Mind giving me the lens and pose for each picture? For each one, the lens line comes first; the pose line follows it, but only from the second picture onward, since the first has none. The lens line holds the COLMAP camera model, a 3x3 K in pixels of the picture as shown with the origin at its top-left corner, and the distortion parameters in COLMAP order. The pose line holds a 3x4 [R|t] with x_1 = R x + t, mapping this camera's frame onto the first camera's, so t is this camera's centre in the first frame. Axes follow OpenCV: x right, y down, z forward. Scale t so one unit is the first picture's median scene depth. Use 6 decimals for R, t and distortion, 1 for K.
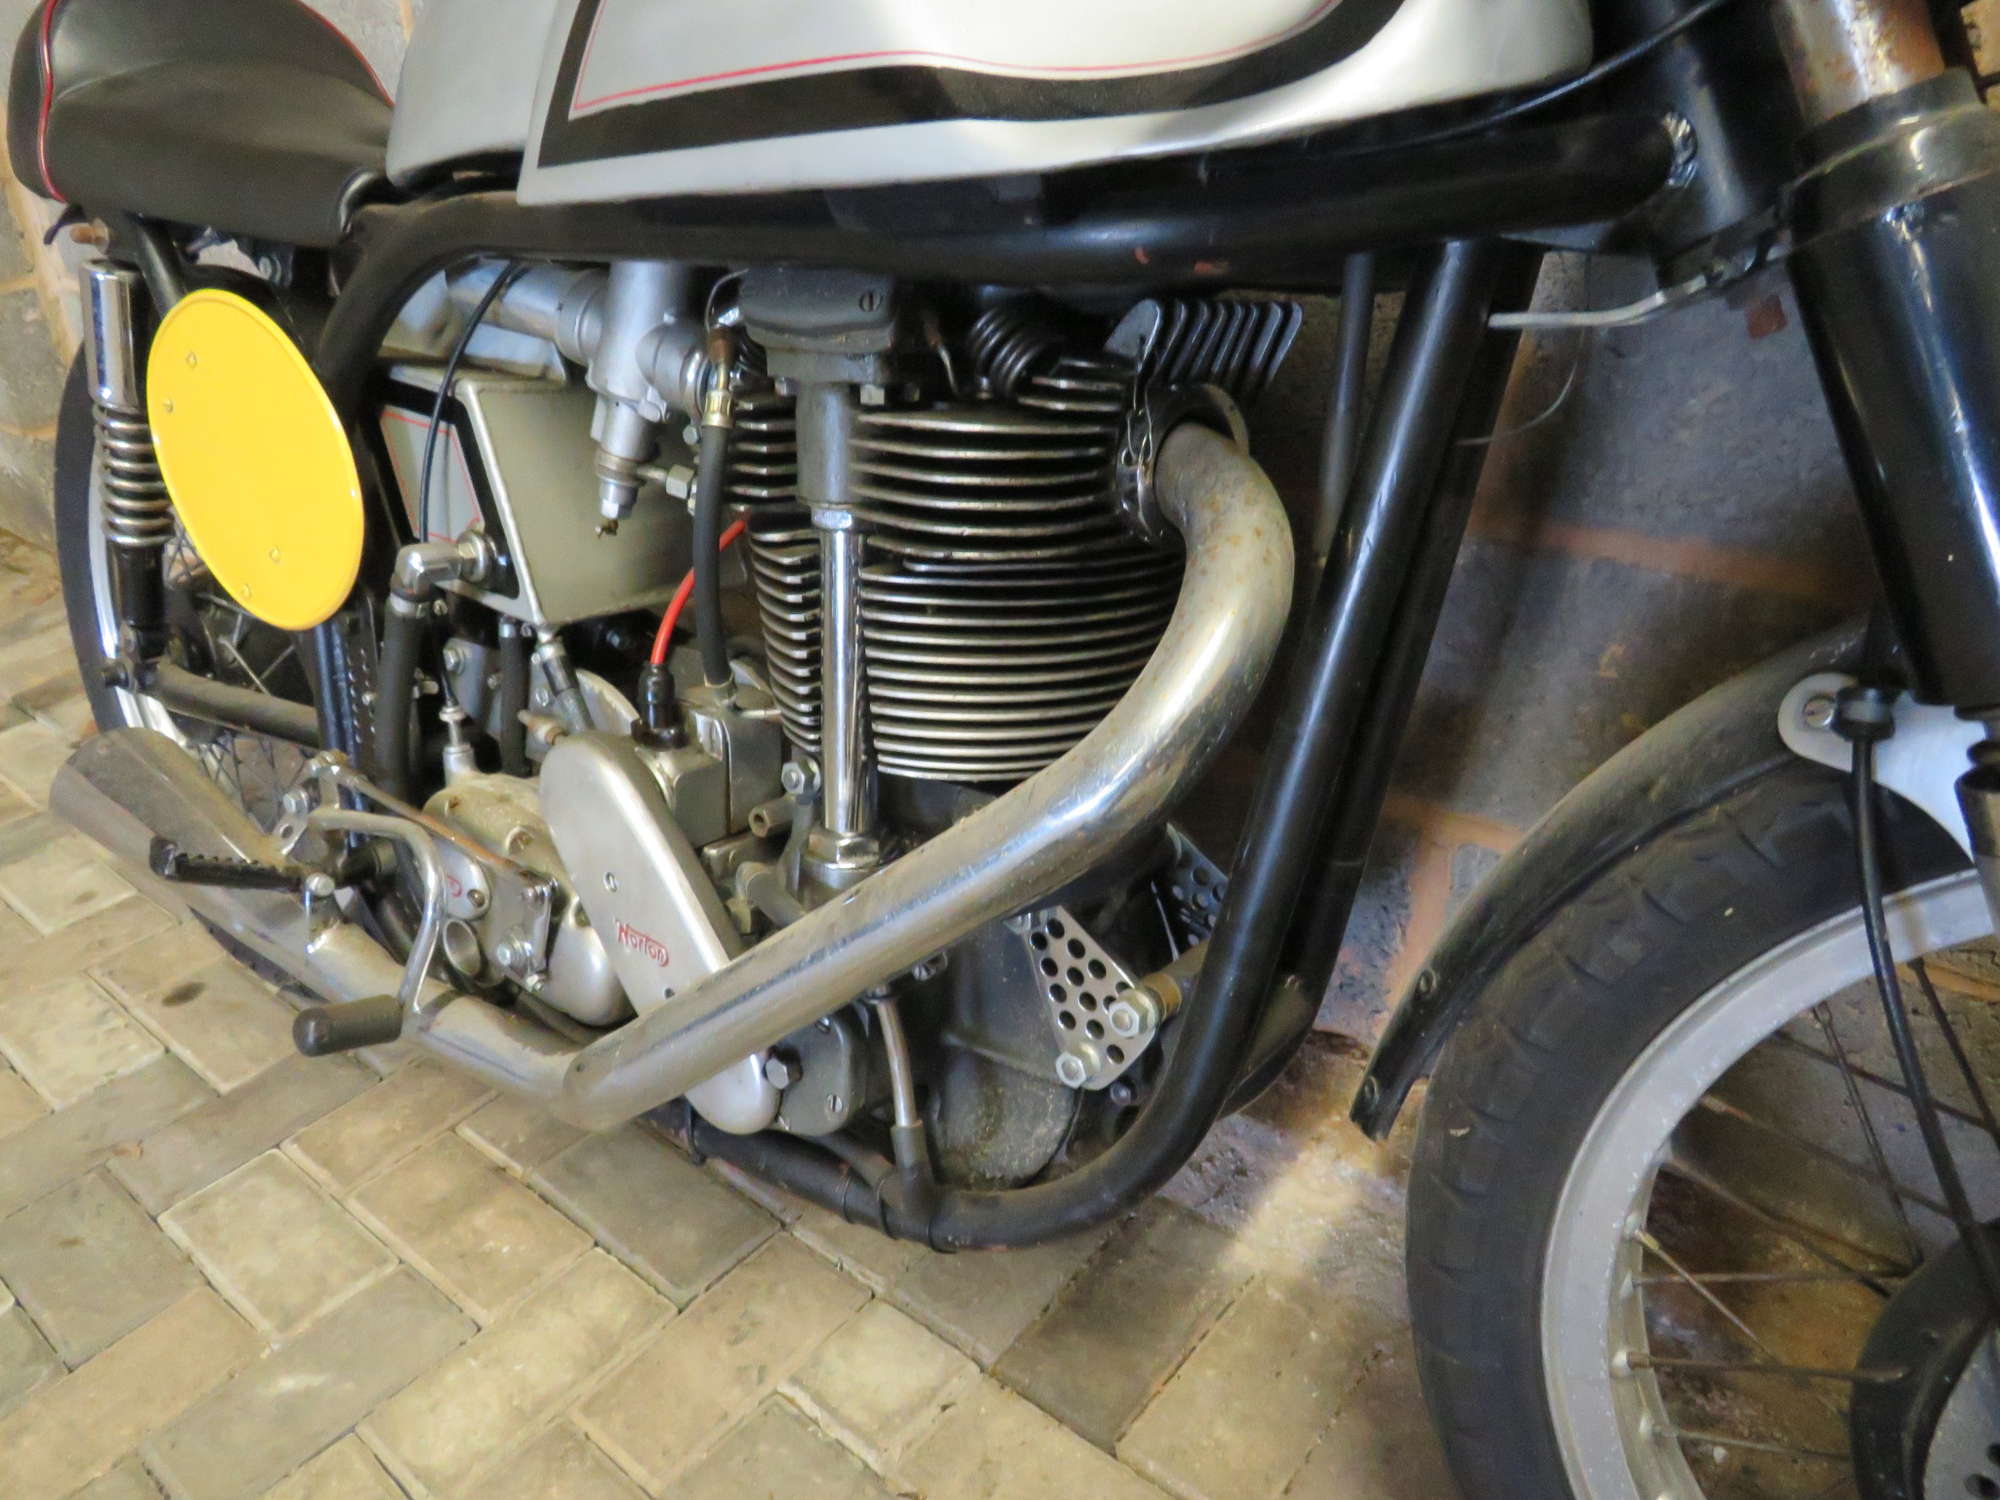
lens RADIAL K [[1411.1, 0, 1000.0], [0, 1411.1, 750.0], [0, 0, 1]] dist [-0.026066, -0.004261]
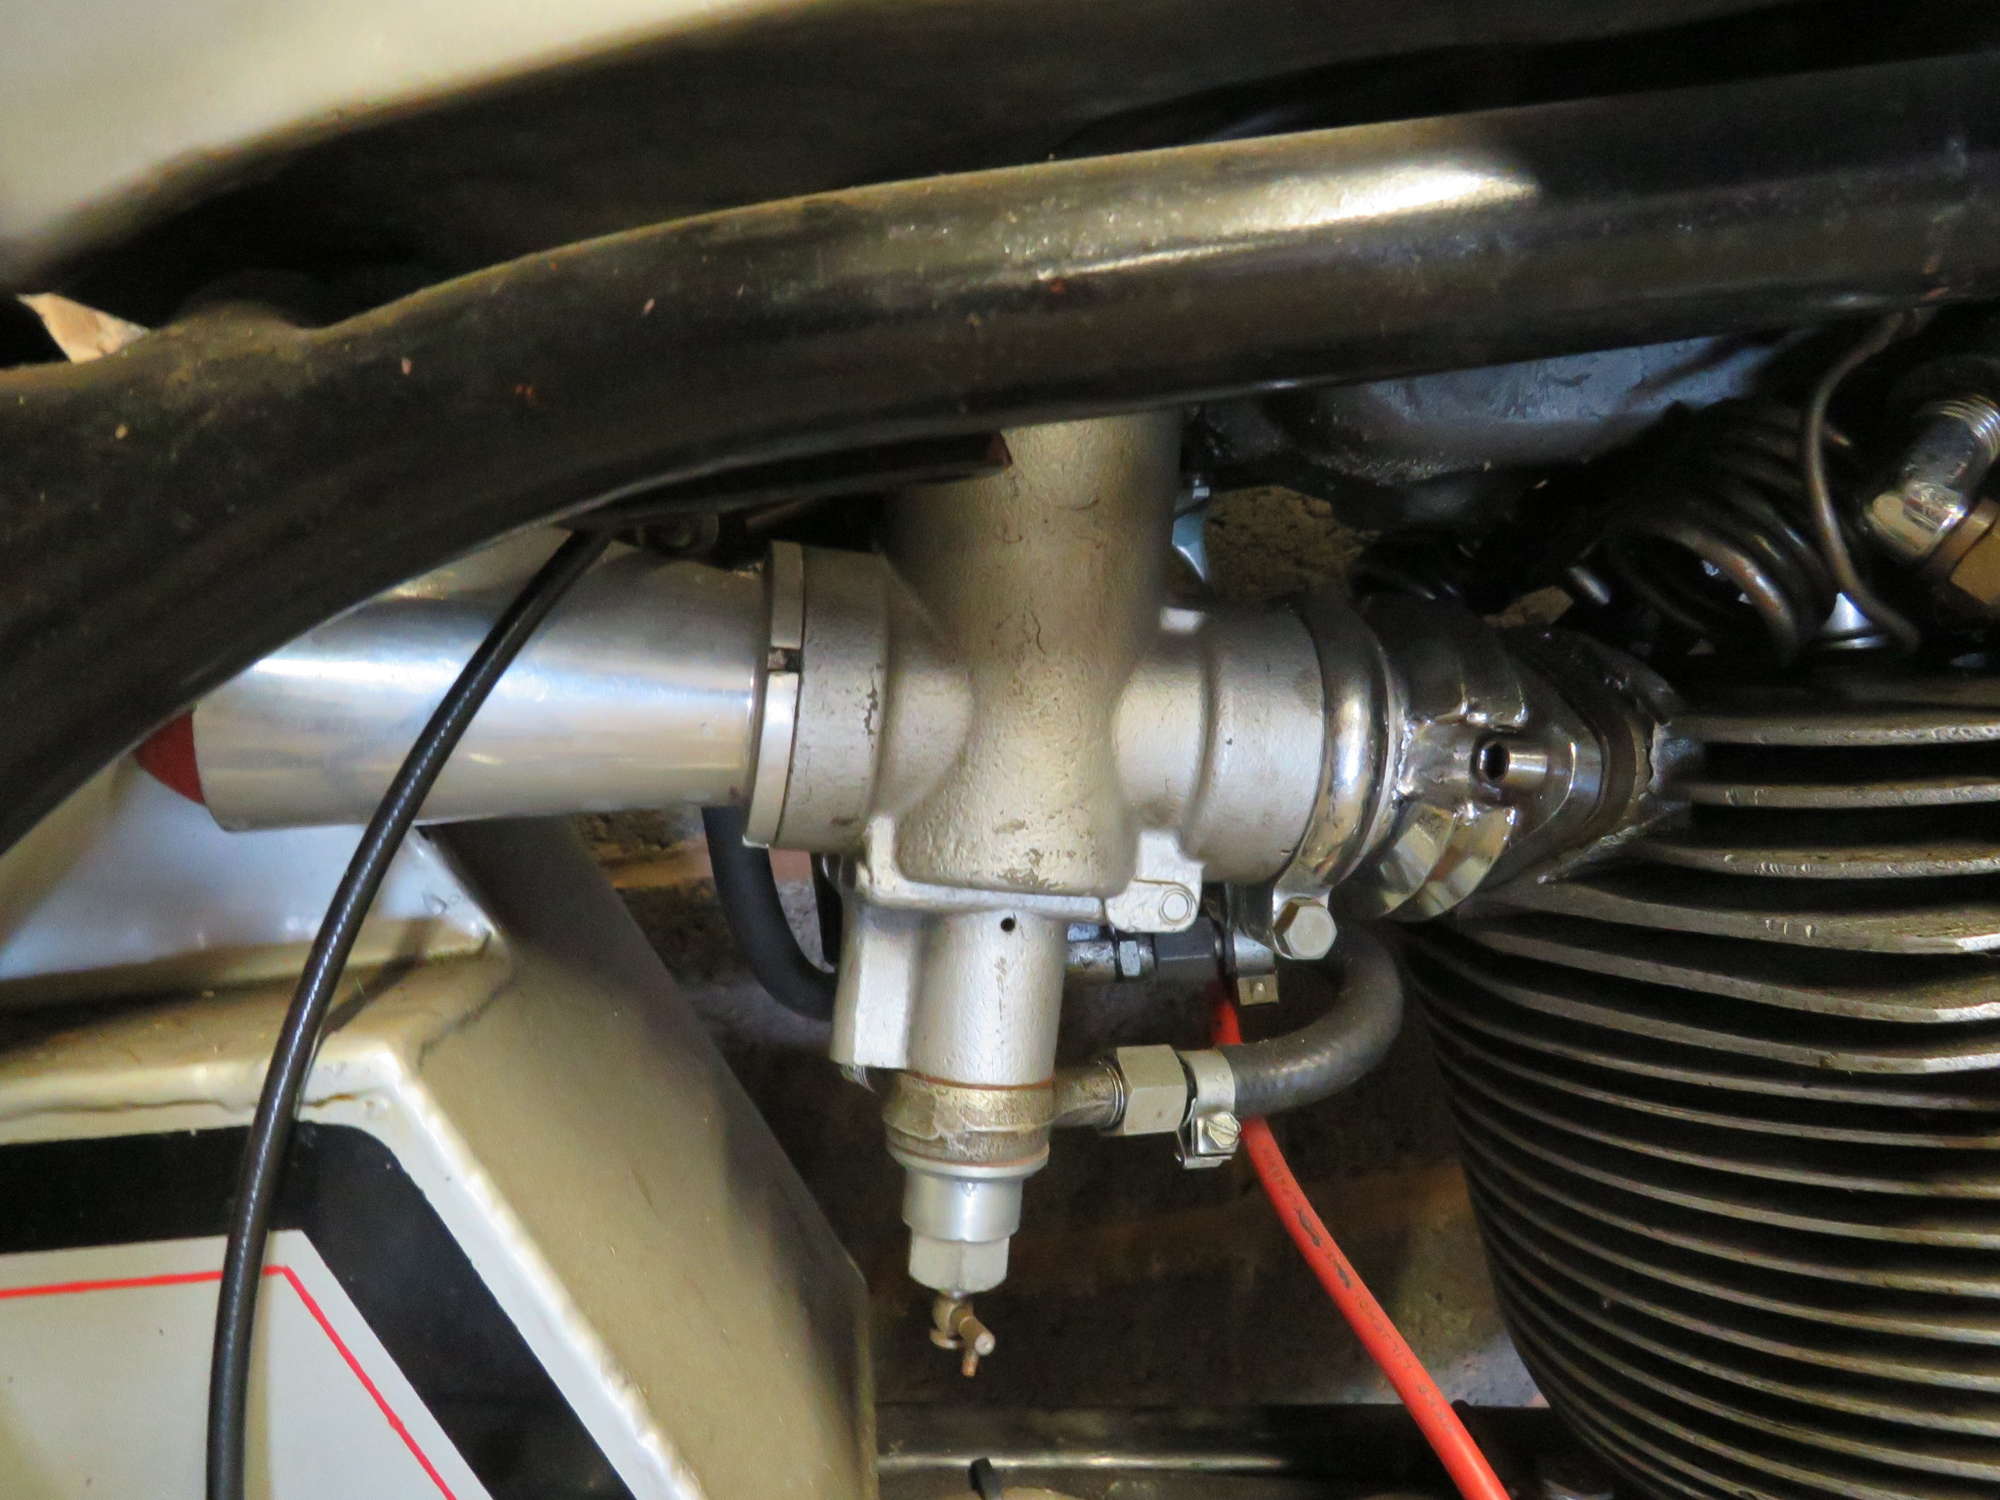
lens RADIAL K [[1406.5, 0, 993.0], [0, 1406.5, 753.1], [0, 0, 1]] dist [-0.028427, 0.004897]
pose [[0.718574, -0.225857, 0.657754, -0.460915], [0.384347, 0.917205, -0.104941, -0.243721], [-0.579593, 0.328214, 0.745887, 0.740821]]
